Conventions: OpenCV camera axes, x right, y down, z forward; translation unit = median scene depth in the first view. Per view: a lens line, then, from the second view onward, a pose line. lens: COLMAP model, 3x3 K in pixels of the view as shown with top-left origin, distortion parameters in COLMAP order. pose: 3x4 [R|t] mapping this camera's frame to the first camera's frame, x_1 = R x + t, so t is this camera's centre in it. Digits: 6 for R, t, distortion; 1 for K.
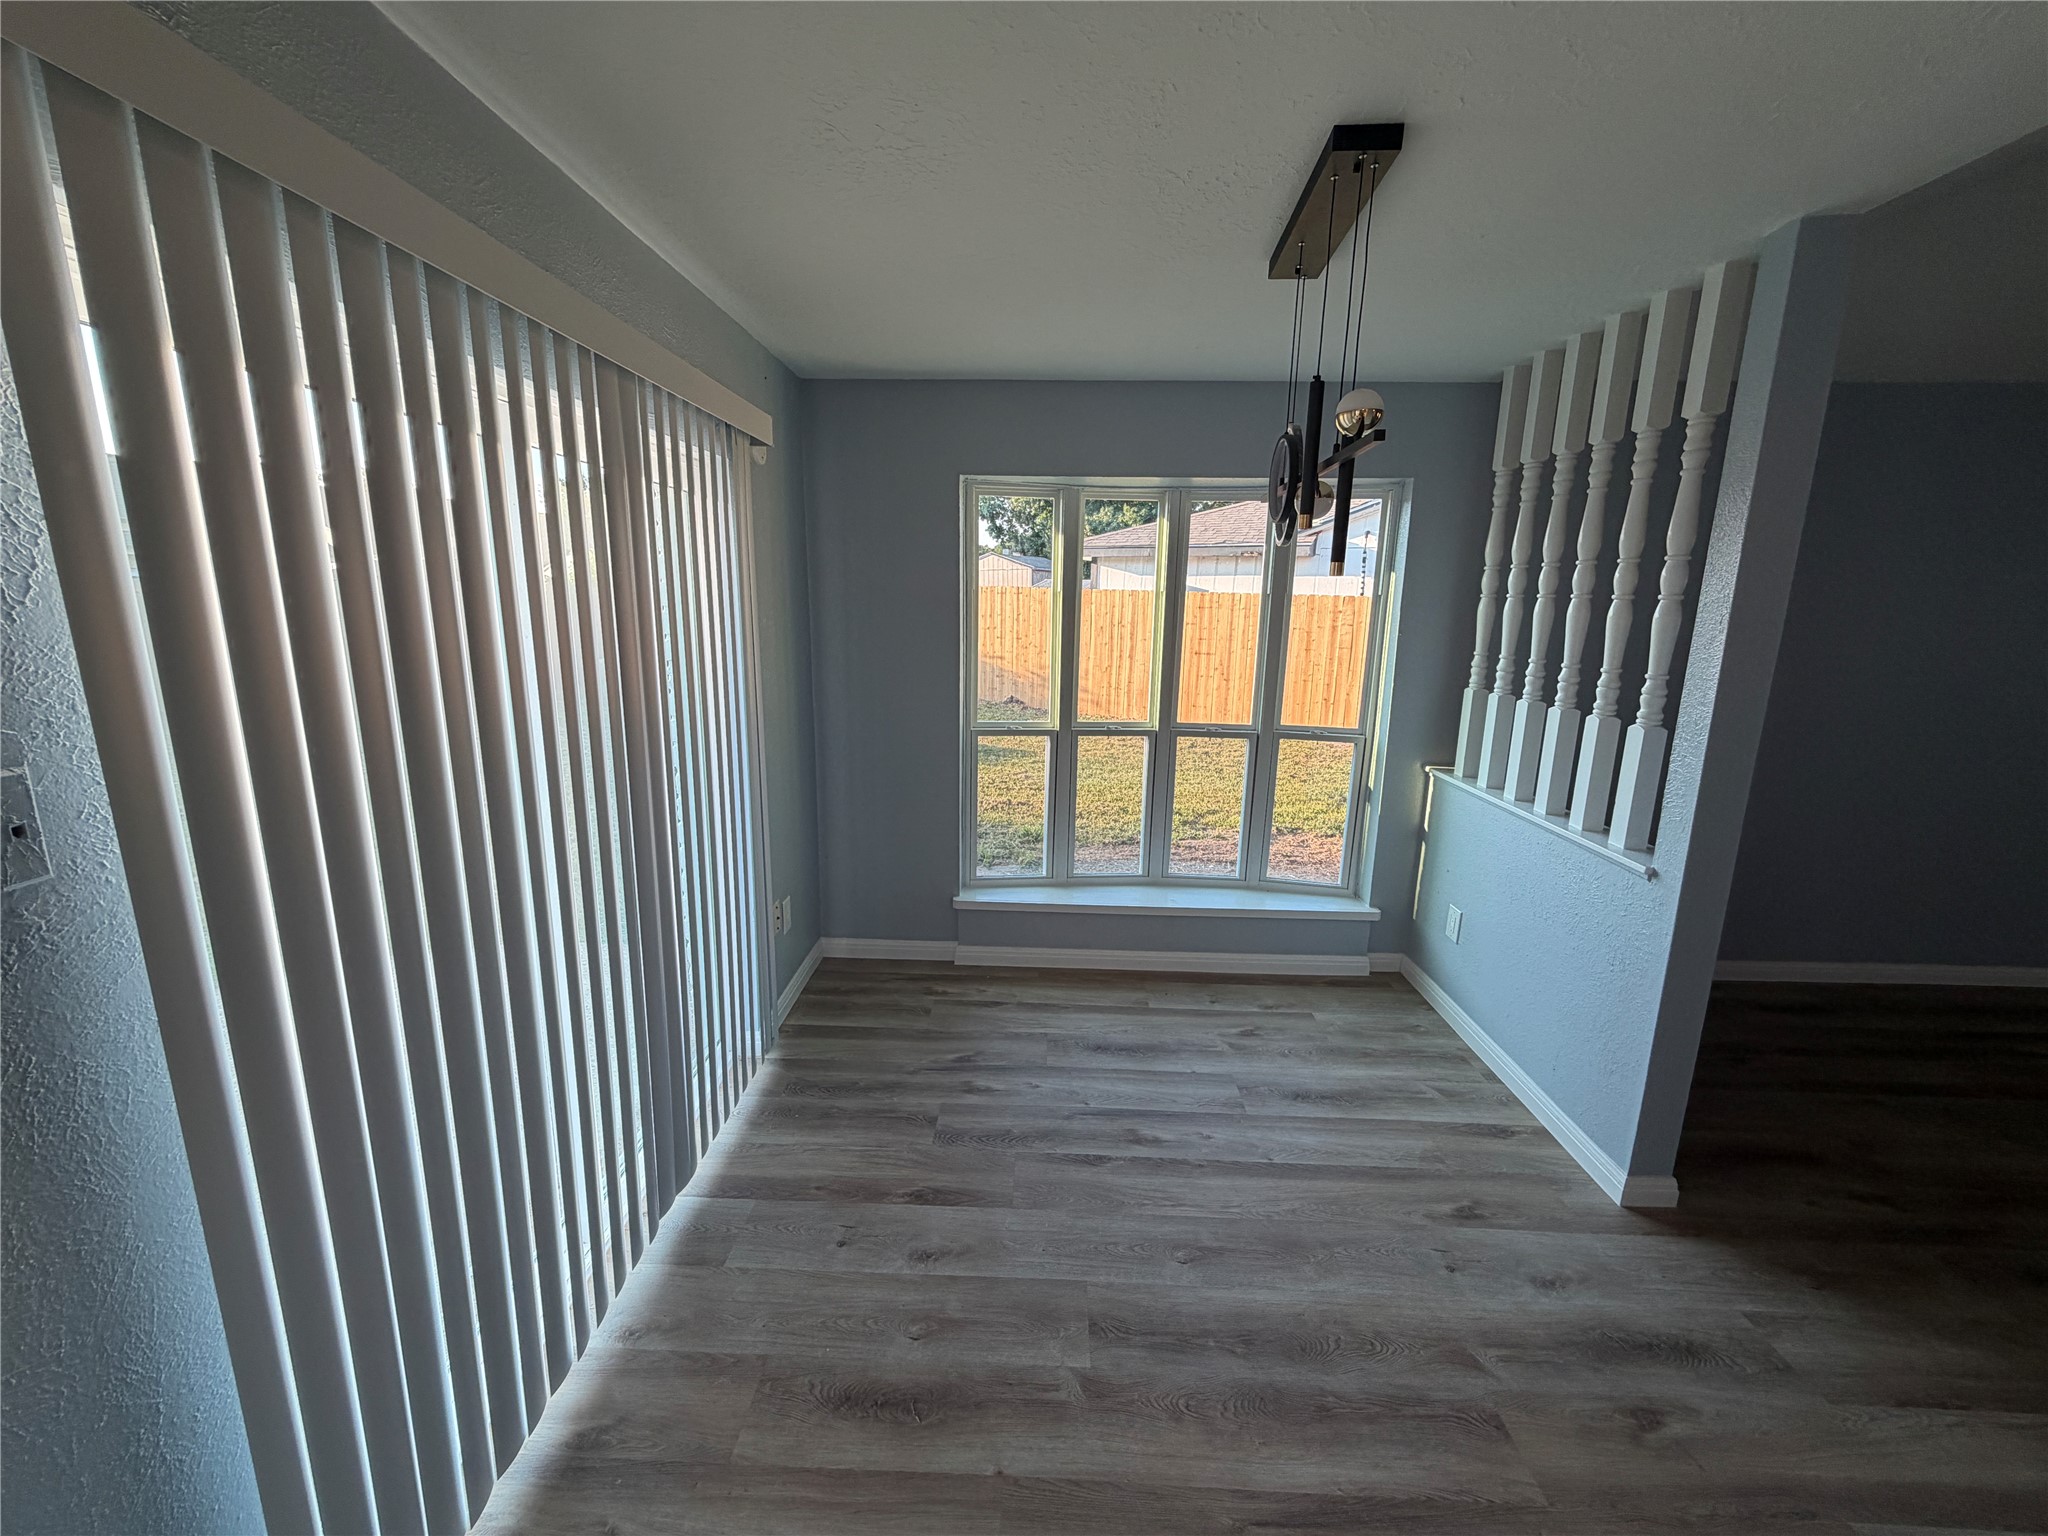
lens RADIAL K [[821.5, 0, 1022.7], [0, 821.5, 762.6], [0, 0, 1]] dist [-0.001194, 0.000311]
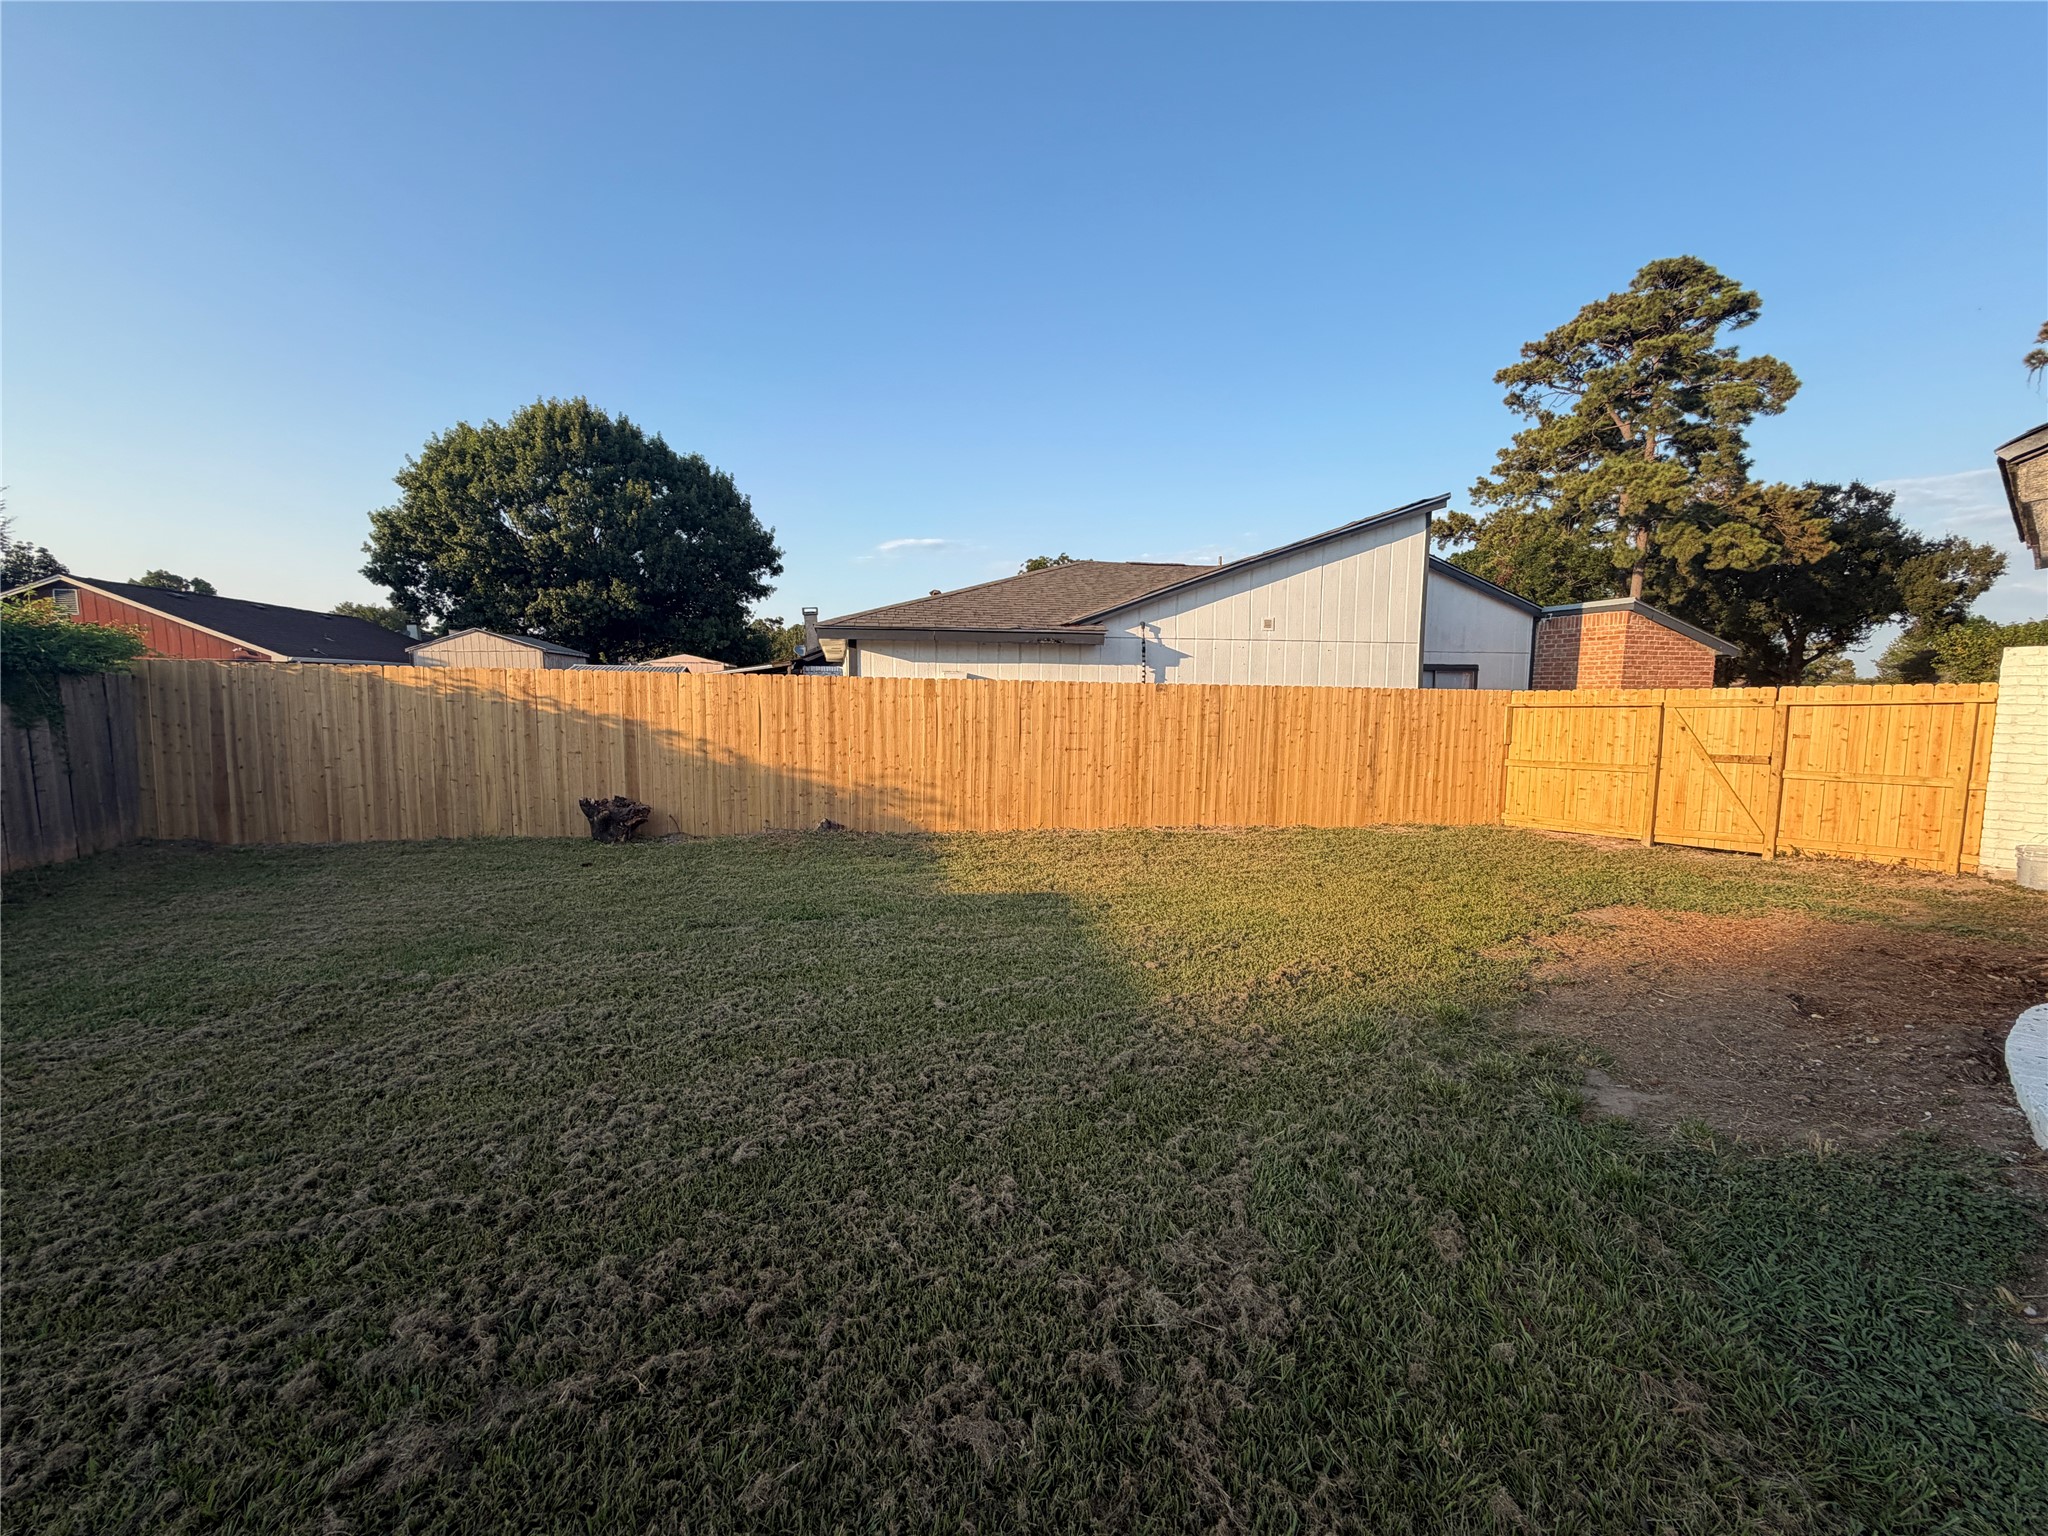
lens RADIAL K [[821.5, 0, 1026.1], [0, 821.5, 761.8], [0, 0, 1]] dist [-0.001194, 0.000311]
pose [[0.775182, -0.067819, 0.628087, -0.370651], [0.130920, 0.989883, -0.054697, -0.074153], [-0.618023, 0.124629, 0.776218, 0.325712]]
